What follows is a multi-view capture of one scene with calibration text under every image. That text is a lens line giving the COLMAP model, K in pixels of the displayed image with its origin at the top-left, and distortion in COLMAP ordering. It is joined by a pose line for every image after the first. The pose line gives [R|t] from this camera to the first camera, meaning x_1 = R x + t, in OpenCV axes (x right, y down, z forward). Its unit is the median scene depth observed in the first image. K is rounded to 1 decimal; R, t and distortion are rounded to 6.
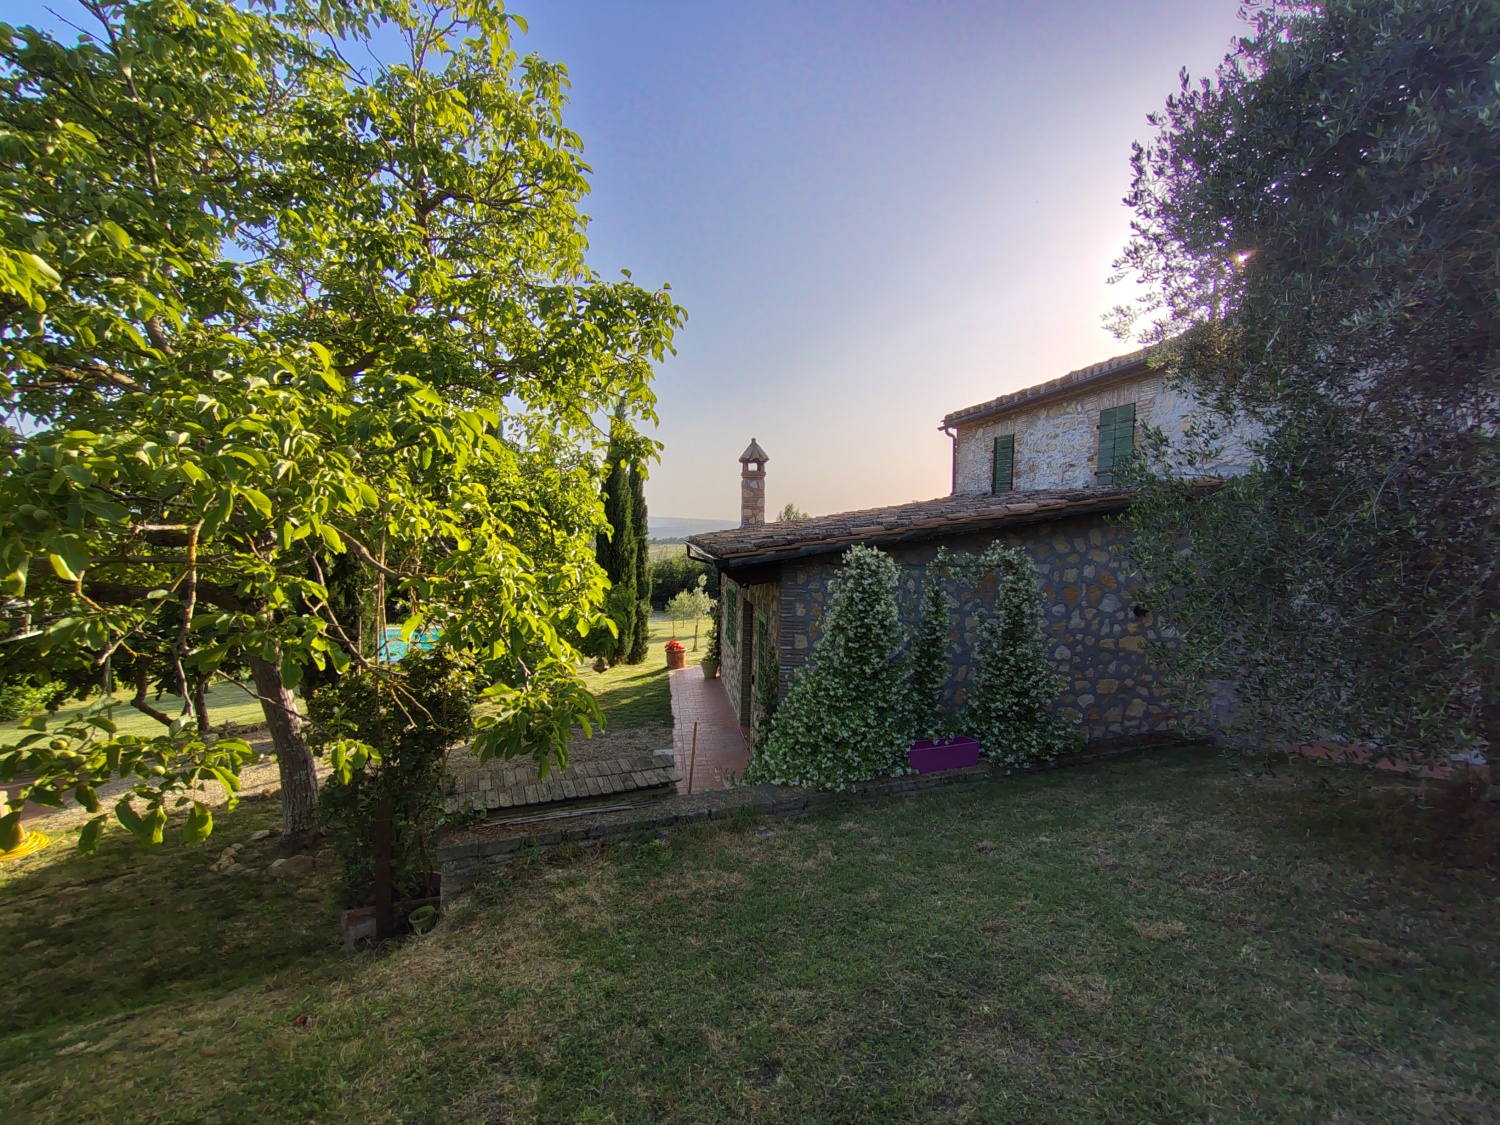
lens RADIAL K [[702.0, 0, 748.8], [0, 702.0, 564.3], [0, 0, 1]] dist [0.002031, 0.000958]
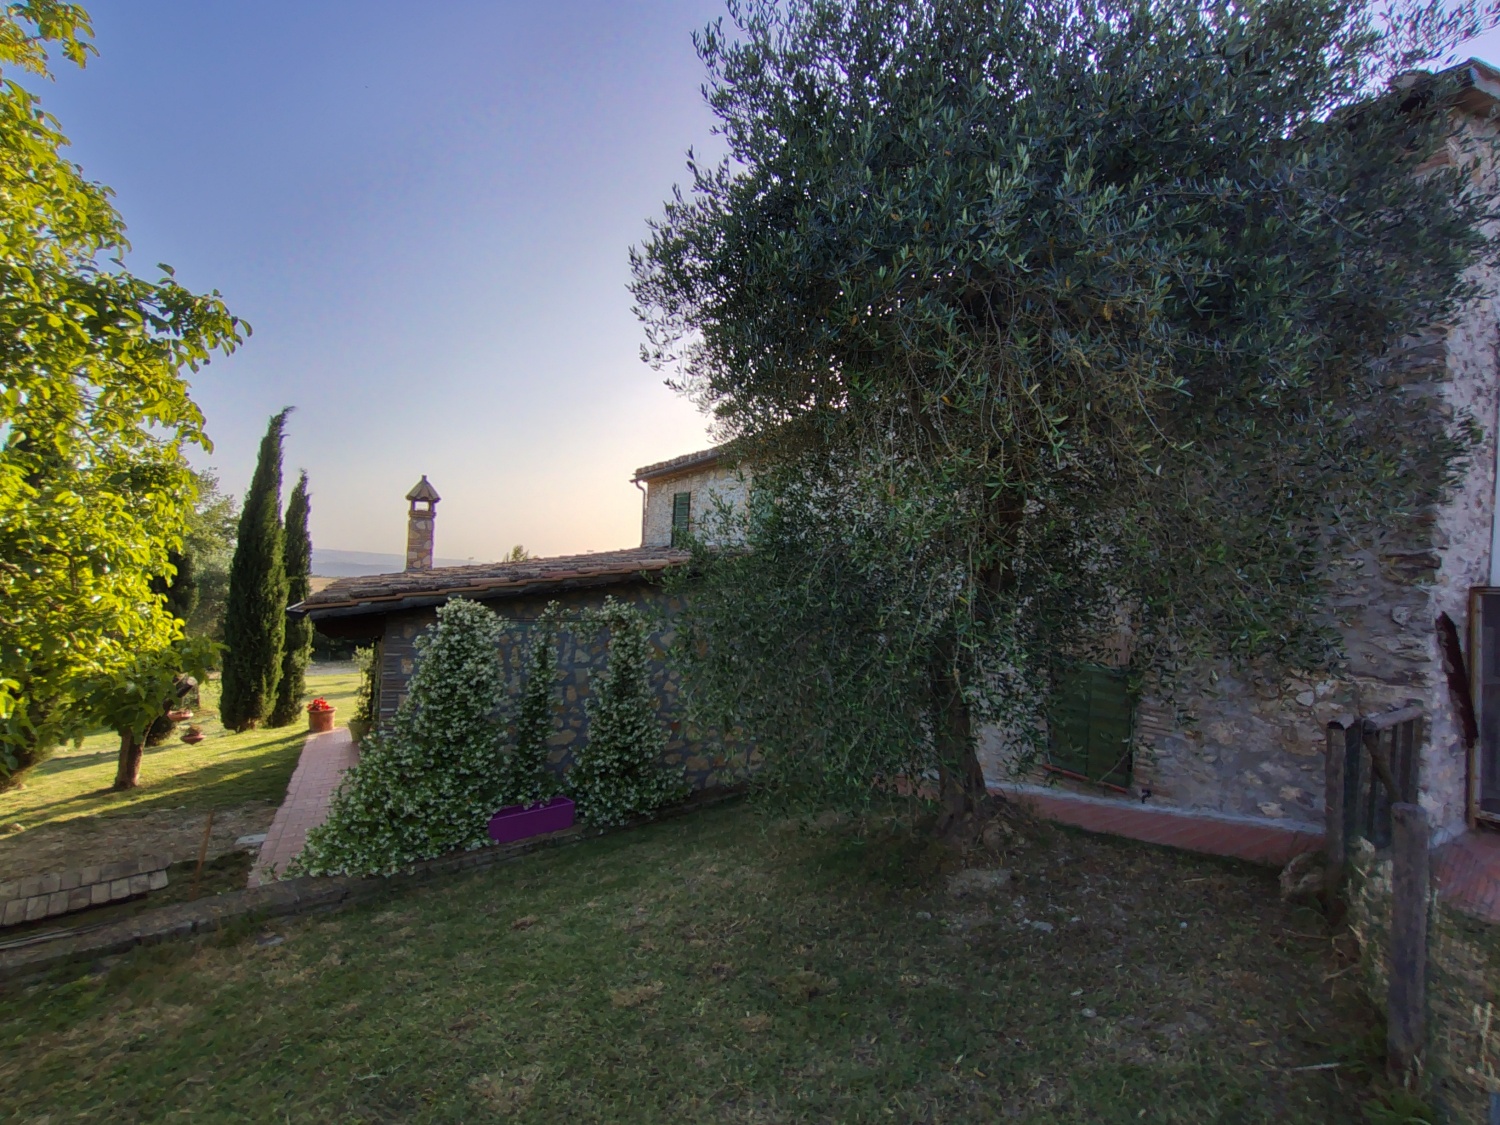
lens RADIAL K [[702.0, 0, 745.7], [0, 702.0, 563.5], [0, 0, 1]] dist [0.002031, 0.000958]
pose [[0.931276, 0.037286, 0.362401, 0.177111], [-0.013087, 0.997531, -0.069001, -0.013982], [-0.364079, 0.059517, 0.929465, -0.014002]]
